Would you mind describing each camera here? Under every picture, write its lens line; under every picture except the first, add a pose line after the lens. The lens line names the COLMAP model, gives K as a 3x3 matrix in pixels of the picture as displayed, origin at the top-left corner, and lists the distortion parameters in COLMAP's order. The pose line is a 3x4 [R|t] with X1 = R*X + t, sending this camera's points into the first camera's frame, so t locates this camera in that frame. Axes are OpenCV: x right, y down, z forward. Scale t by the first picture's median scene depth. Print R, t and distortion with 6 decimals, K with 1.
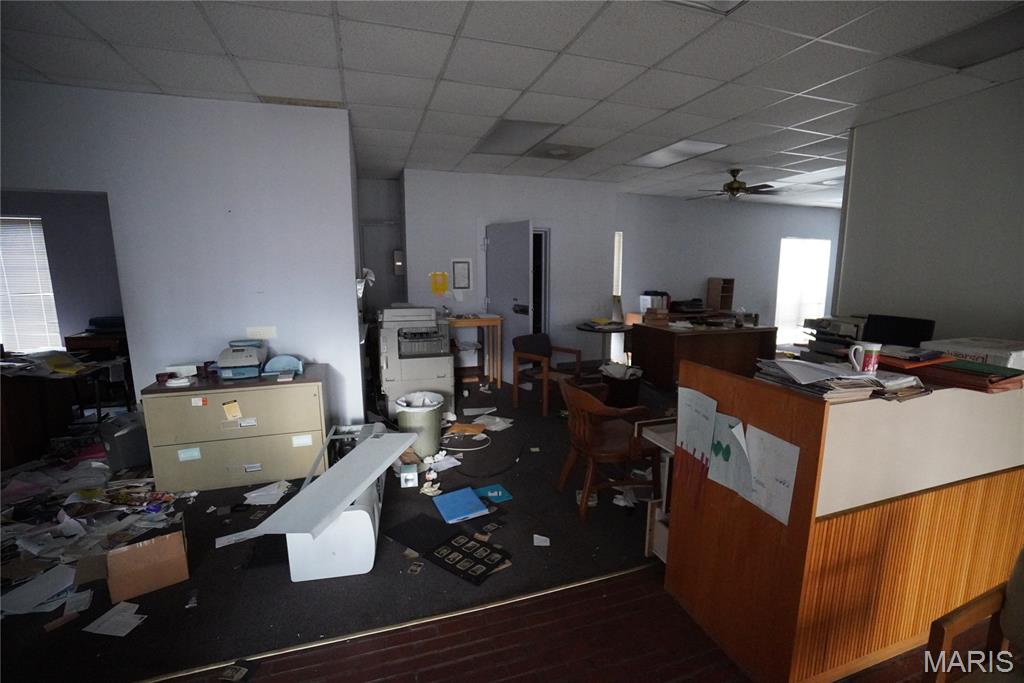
lens RADIAL K [[450.4, 0, 512.0], [0, 450.4, 341.5], [0, 0, 1]] dist [-0.061358, 0.022991]
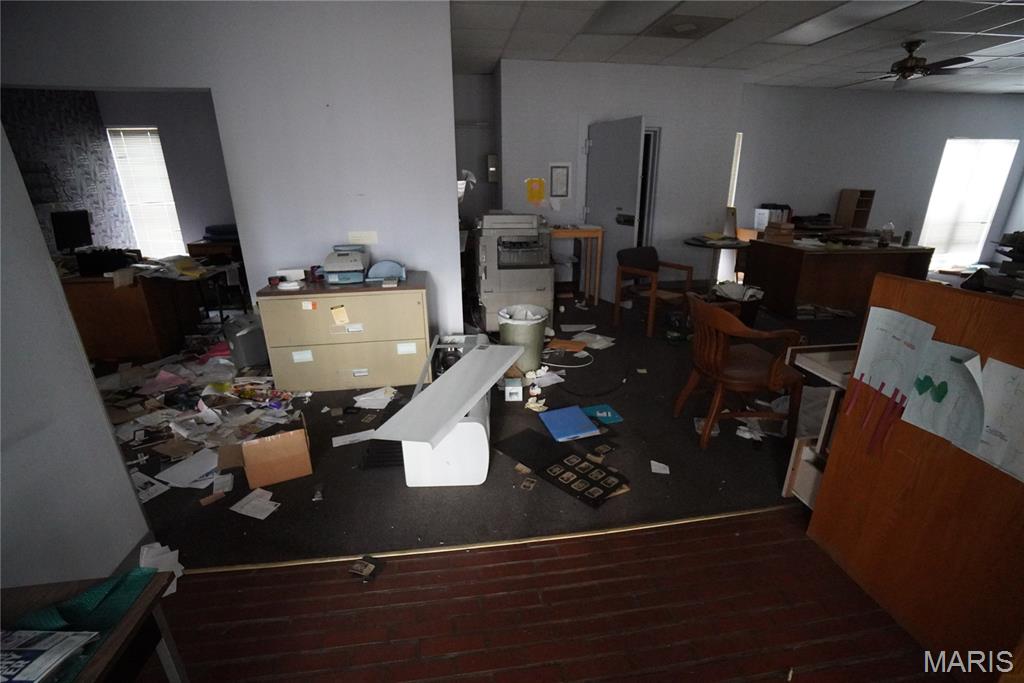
lens RADIAL K [[450.4, 0, 512.0], [0, 450.4, 341.5], [0, 0, 1]] dist [-0.061358, 0.022991]
pose [[0.984681, 0.053052, -0.166098, -0.074600], [-0.022515, 0.983300, 0.180595, 0.021689], [0.172905, -0.174089, 0.969431, 0.071603]]
